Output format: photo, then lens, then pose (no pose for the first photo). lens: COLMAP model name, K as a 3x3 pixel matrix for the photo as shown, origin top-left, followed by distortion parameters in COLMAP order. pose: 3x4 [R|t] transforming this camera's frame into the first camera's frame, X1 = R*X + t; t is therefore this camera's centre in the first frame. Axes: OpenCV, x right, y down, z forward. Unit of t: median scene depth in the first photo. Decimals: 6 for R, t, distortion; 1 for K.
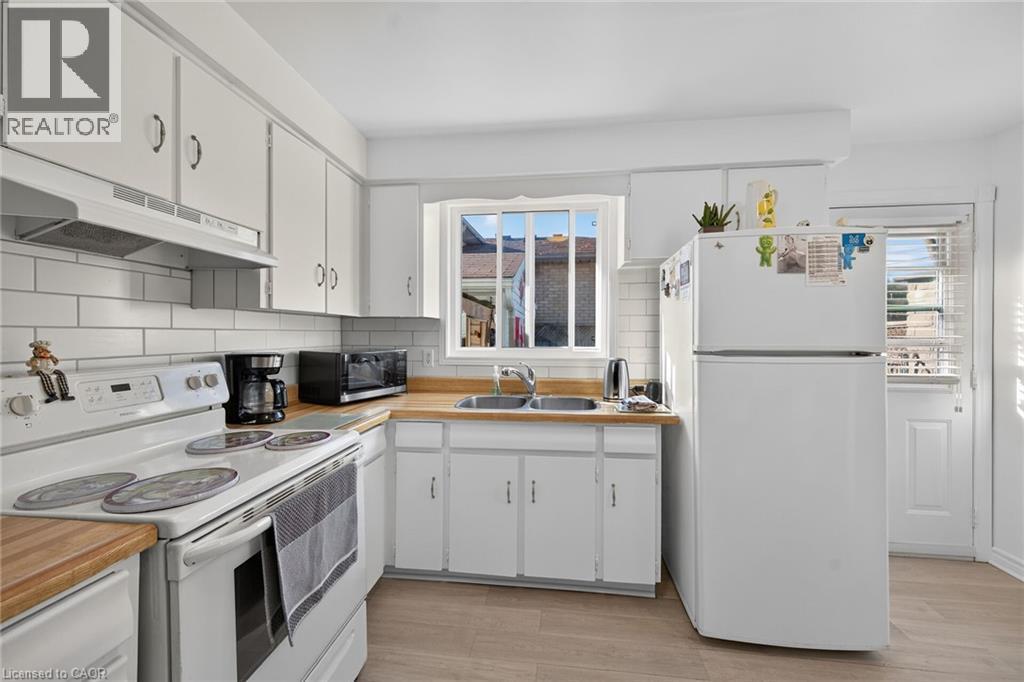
lens RADIAL K [[404.4, 0, 518.1], [0, 404.4, 335.2], [0, 0, 1]] dist [0.002262, -0.000347]
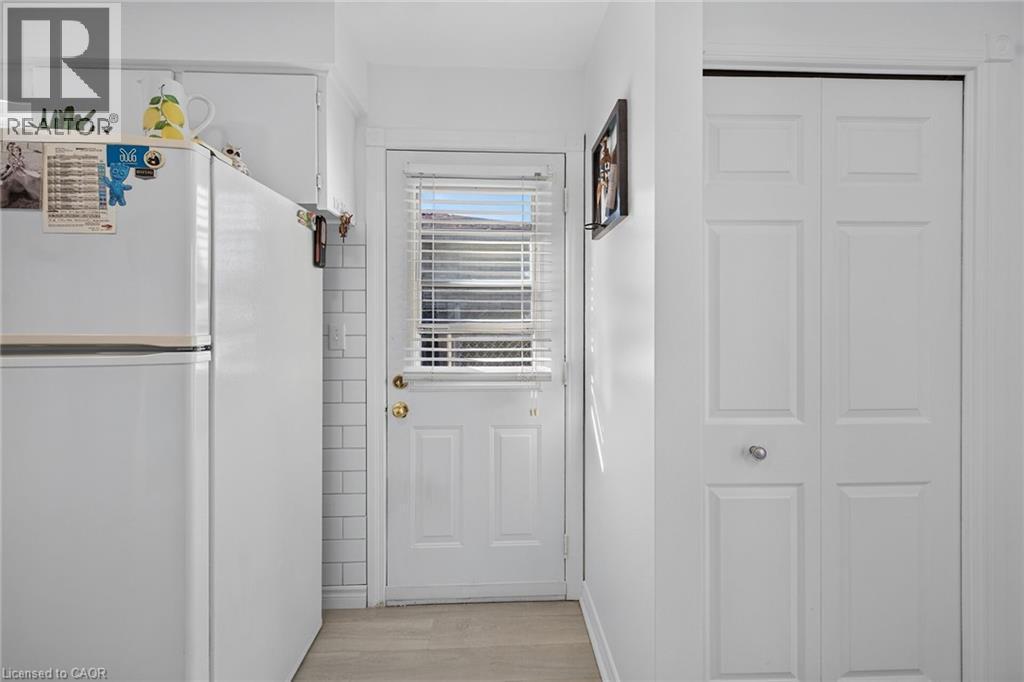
lens RADIAL K [[404.0, 0, 522.5], [0, 404.0, 320.2], [0, 0, 1]] dist [0.001328, -0.000048]
pose [[0.986049, -0.001797, 0.166447, 1.241724], [0.001533, 0.999997, 0.001714, 0.003182], [-0.166449, -0.001435, 0.986049, 0.309331]]
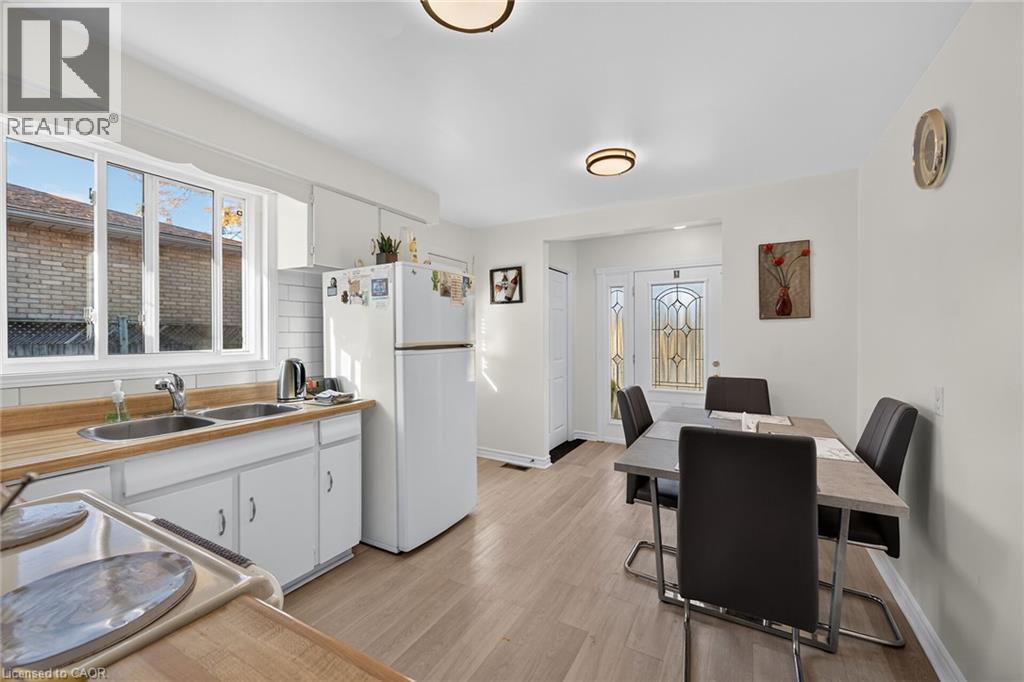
lens RADIAL K [[404.4, 0, 518.1], [0, 404.4, 335.2], [0, 0, 1]] dist [0.002262, -0.000347]
pose [[0.378531, -0.006162, 0.925568, -0.681630], [0.005011, 0.999977, 0.004608, -0.005379], [-0.925575, 0.002894, 0.378553, 0.122344]]
